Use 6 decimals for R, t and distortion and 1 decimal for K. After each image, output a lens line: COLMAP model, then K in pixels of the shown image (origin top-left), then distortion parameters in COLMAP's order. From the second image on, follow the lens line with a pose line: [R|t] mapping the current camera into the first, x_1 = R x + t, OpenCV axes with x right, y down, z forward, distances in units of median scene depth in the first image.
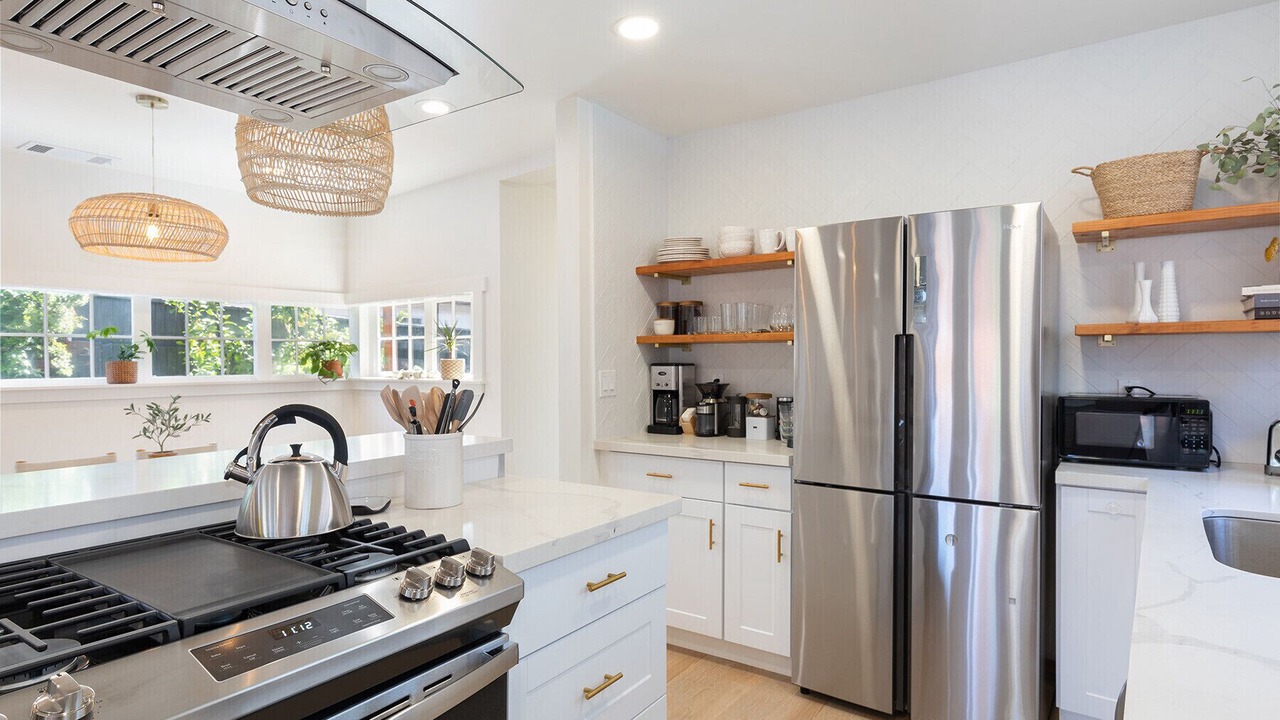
lens RADIAL K [[694.7, 0, 639.2], [0, 694.7, 362.2], [0, 0, 1]] dist [-0.003686, -0.001310]
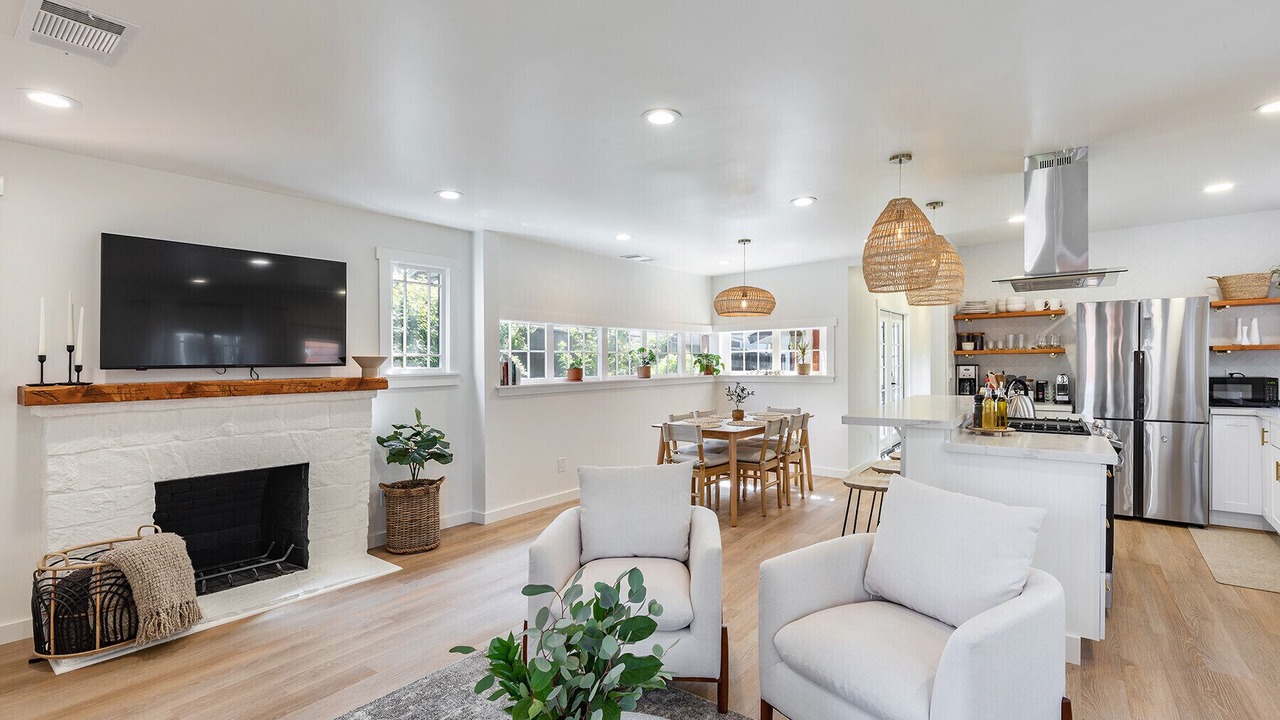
lens RADIAL K [[581.3, 0, 648.4], [0, 581.3, 362.1], [0, 0, 1]] dist [0.002403, 0.000306]
pose [[0.999890, -0.009051, -0.011727, -1.144383], [0.008972, 0.999937, -0.006777, -0.003780], [0.011788, 0.006671, 0.999908, -0.891497]]
